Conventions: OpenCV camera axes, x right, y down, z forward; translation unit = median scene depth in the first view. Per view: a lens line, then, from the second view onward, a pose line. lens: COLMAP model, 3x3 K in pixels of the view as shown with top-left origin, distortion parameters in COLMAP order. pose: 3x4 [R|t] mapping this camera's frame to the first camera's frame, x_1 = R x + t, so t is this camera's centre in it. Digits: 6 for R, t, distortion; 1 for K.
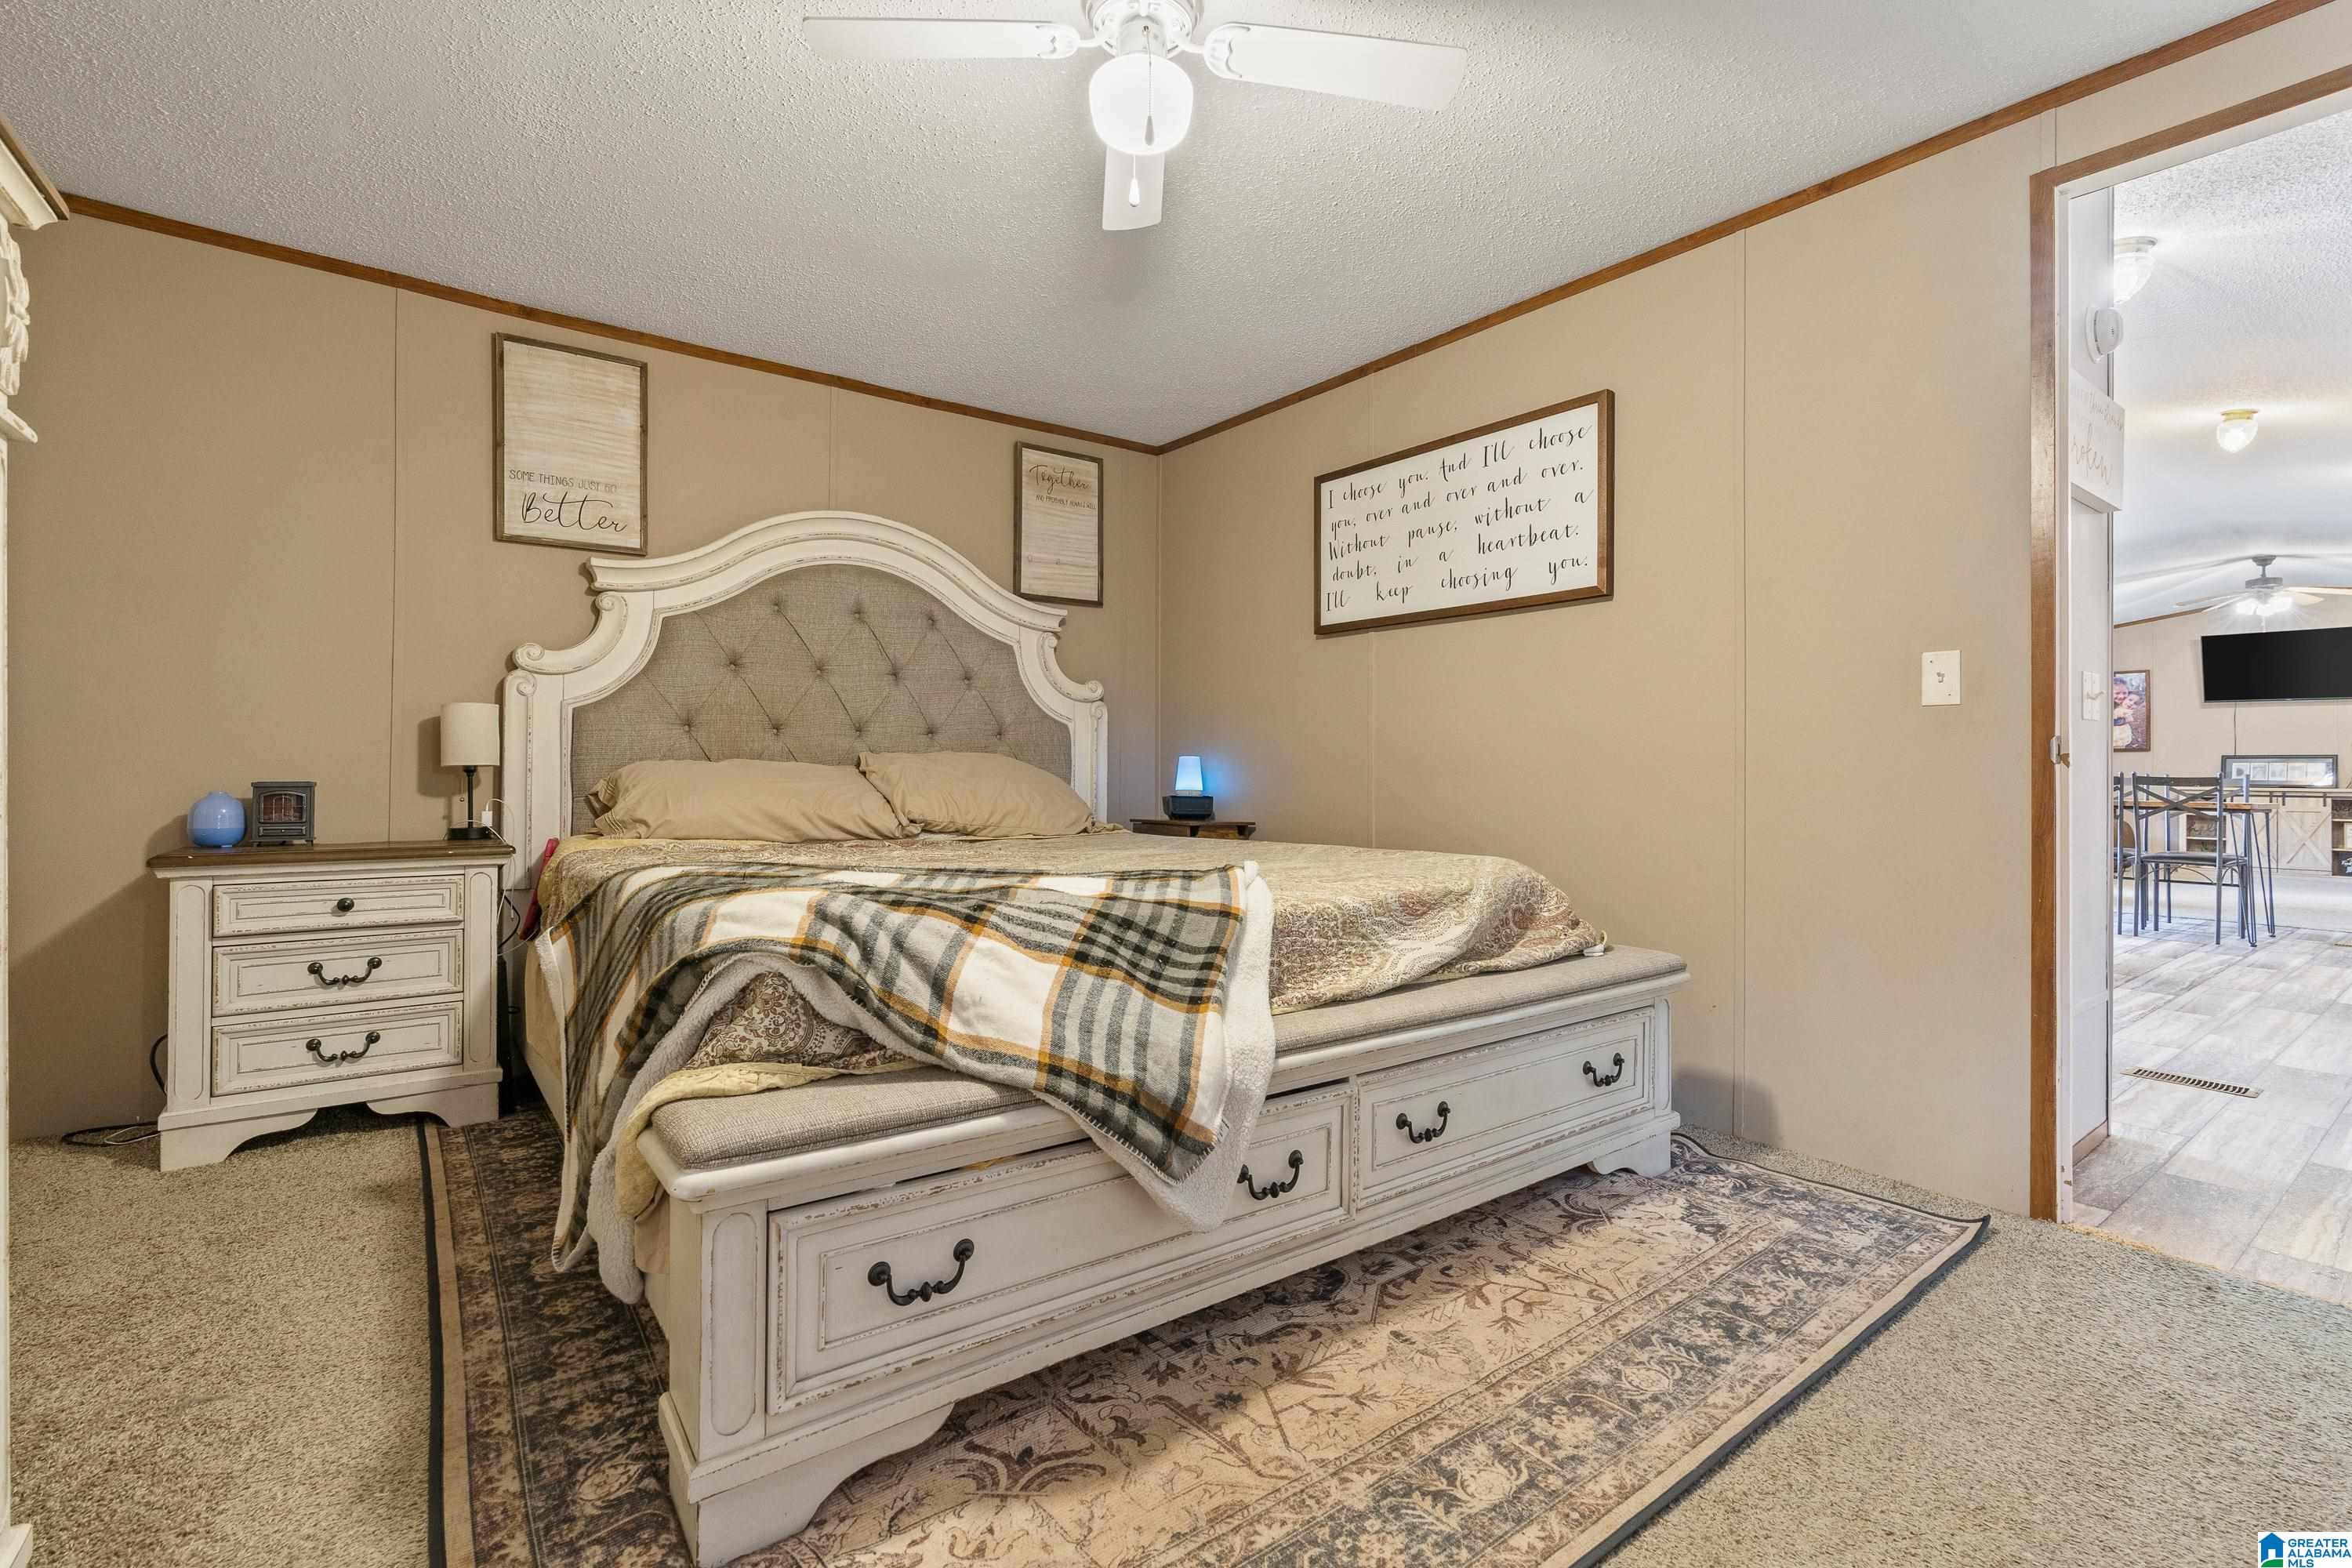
lens RADIAL K [[1101.2, 0, 1135.9], [0, 1101.2, 764.6], [0, 0, 1]] dist [-0.014627, 0.001291]
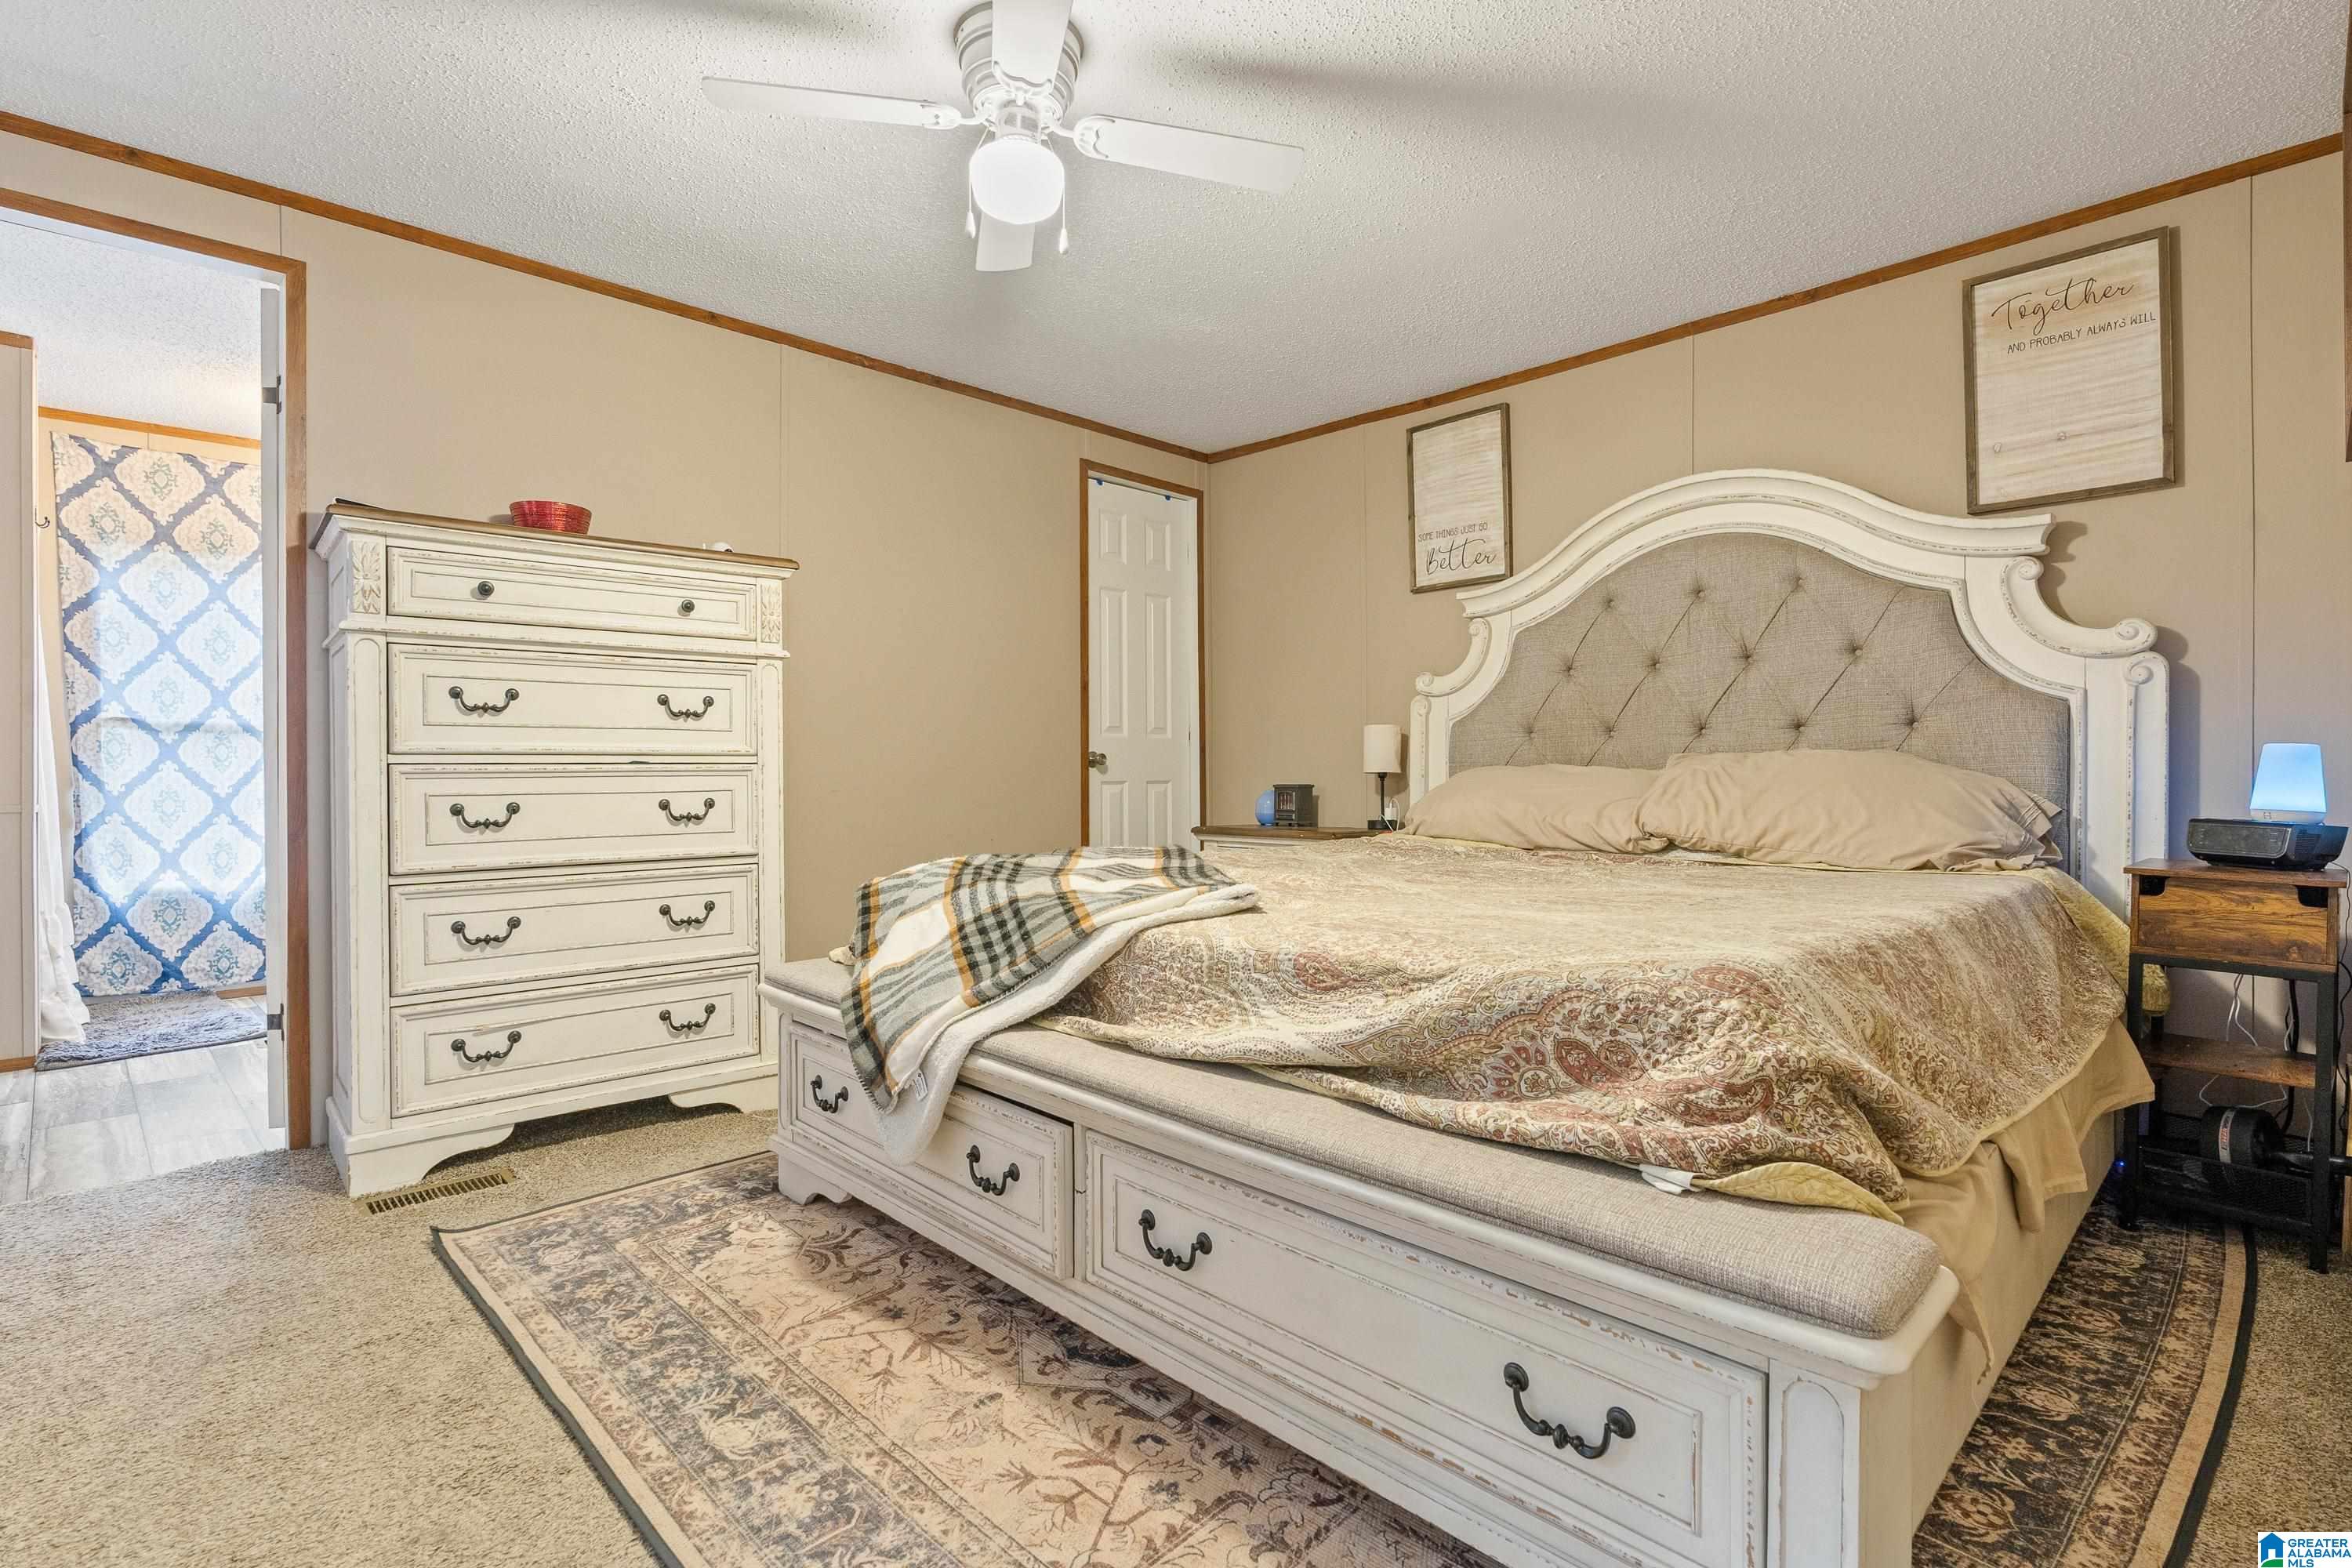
lens RADIAL K [[1101.2, 0, 1182.2], [0, 1101.2, 783.0], [0, 0, 1]] dist [-0.014627, 0.001291]
pose [[0.128867, 0.003344, -0.991656, 0.972433], [0.010419, 0.999935, 0.004726, 0.005902], [0.991607, -0.010941, 0.128824, 0.874787]]
